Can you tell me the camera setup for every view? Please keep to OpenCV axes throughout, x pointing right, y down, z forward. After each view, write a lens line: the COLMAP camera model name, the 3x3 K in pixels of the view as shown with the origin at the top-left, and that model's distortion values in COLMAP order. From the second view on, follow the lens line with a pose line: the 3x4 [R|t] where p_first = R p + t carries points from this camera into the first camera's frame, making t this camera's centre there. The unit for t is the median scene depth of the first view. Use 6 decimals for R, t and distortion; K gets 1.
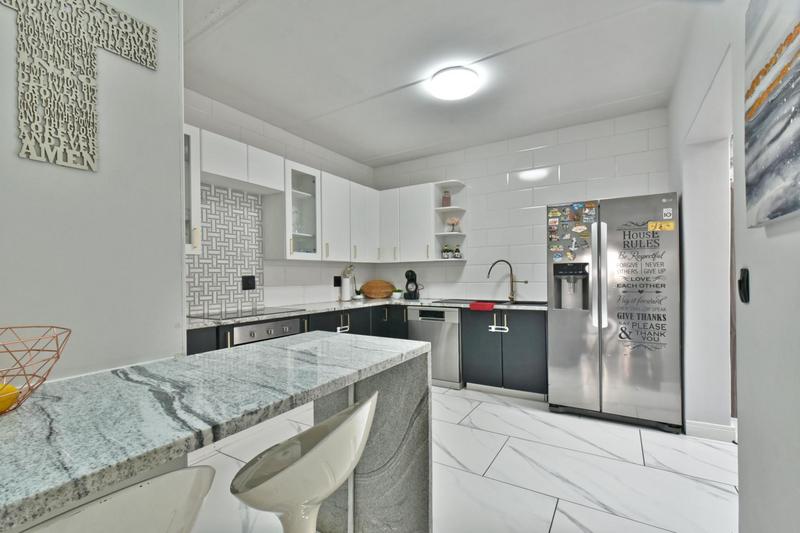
lens RADIAL K [[354.0, 0, 400.3], [0, 354.0, 278.3], [0, 0, 1]] dist [0.001027, -0.000318]
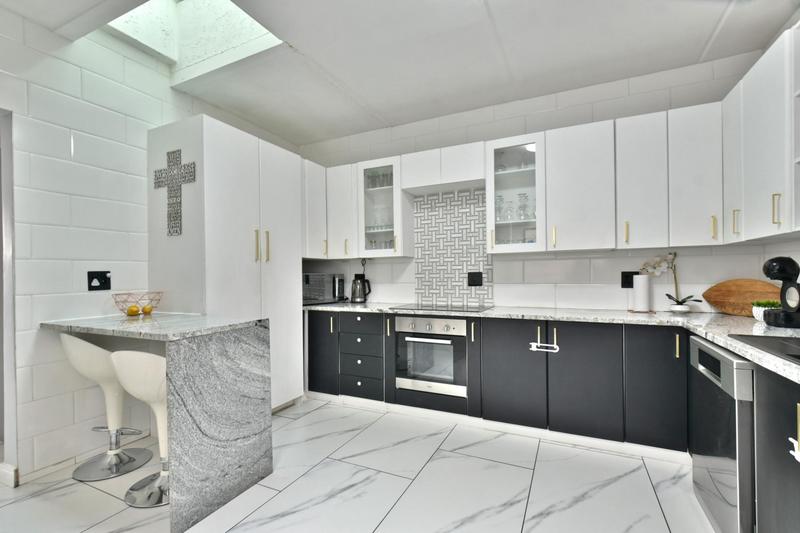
lens RADIAL K [[361.5, 0, 400.3], [0, 361.5, 277.4], [0, 0, 1]] dist [0.004125, -0.000978]
pose [[0.108354, 0.016392, -0.993977, 0.572535], [0.003168, 0.999853, 0.016834, -0.010242], [0.994107, -0.004973, 0.108286, 0.691083]]
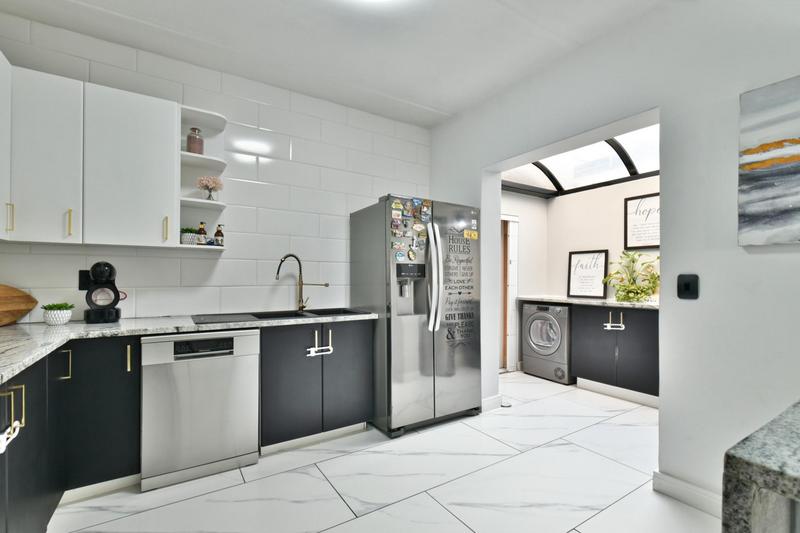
lens RADIAL K [[361.5, 0, 400.3], [0, 361.5, 277.4], [0, 0, 1]] dist [0.004125, -0.000978]
pose [[0.434865, 0.010543, 0.900434, -0.331694], [-0.005750, 0.999944, -0.008931, 0.000231], [-0.900477, -0.001293, 0.434901, 0.580150]]
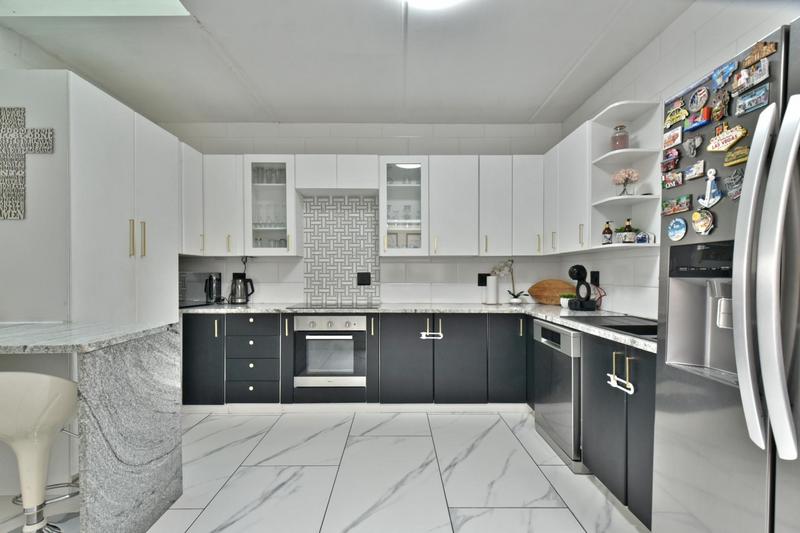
lens RADIAL K [[361.5, 0, 400.3], [0, 361.5, 277.4], [0, 0, 1]] dist [0.004125, -0.000978]
pose [[0.533929, 0.018369, -0.845330, 0.580953], [-0.009948, 0.999831, 0.015443, -0.010425], [0.845471, 0.000164, 0.534021, 0.509353]]
